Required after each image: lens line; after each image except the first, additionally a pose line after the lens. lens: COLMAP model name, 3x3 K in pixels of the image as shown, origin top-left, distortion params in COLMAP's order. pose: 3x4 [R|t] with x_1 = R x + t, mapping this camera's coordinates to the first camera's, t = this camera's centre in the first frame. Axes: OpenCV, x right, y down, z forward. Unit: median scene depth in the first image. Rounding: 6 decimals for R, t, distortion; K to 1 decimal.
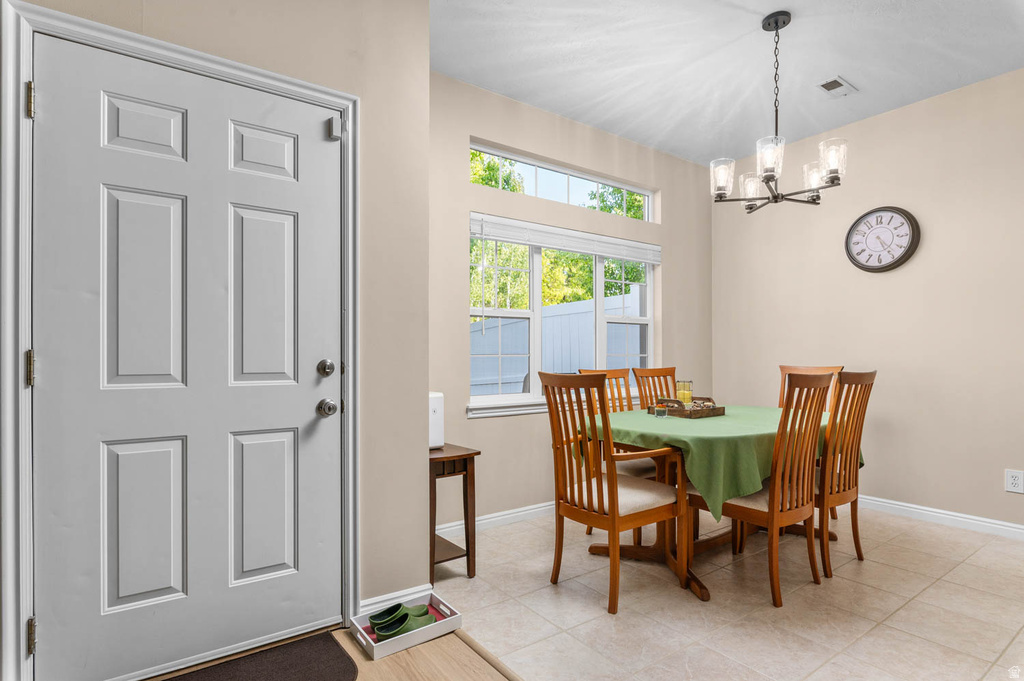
lens RADIAL K [[533.3, 0, 514.4], [0, 533.3, 359.2], [0, 0, 1]] dist [-0.004673, -0.000121]
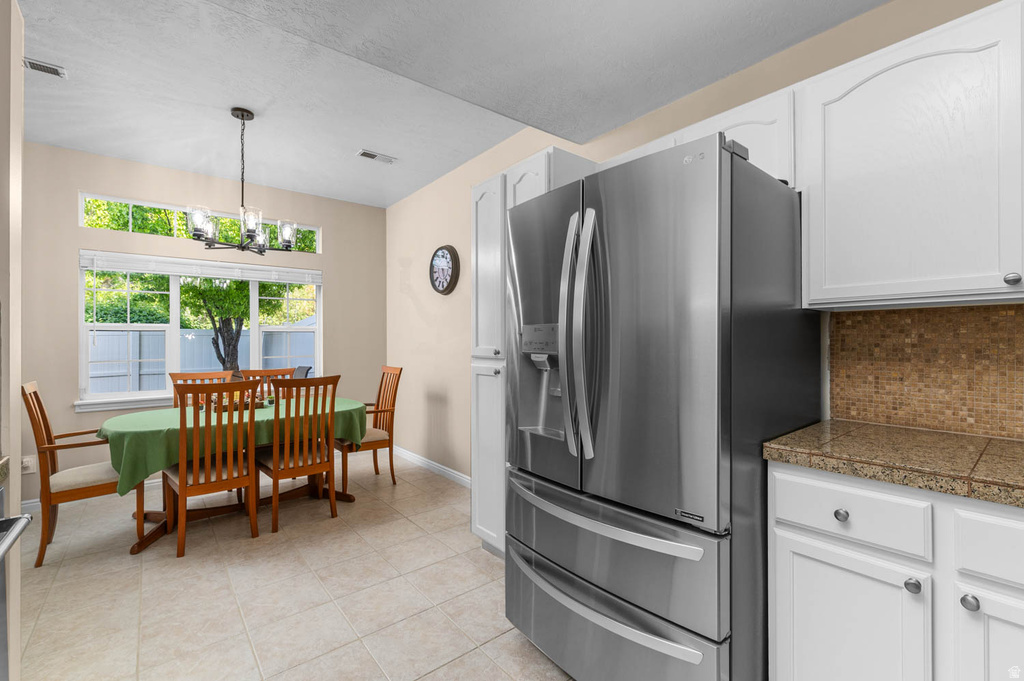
lens RADIAL K [[445.9, 0, 512.5], [0, 445.9, 343.7], [0, 0, 1]] dist [0.001132, -0.001335]
pose [[0.998162, -0.004498, 0.060429, 0.812391], [0.004248, 0.999982, 0.004267, -0.048609], [-0.060447, -0.004002, 0.998163, -0.112572]]
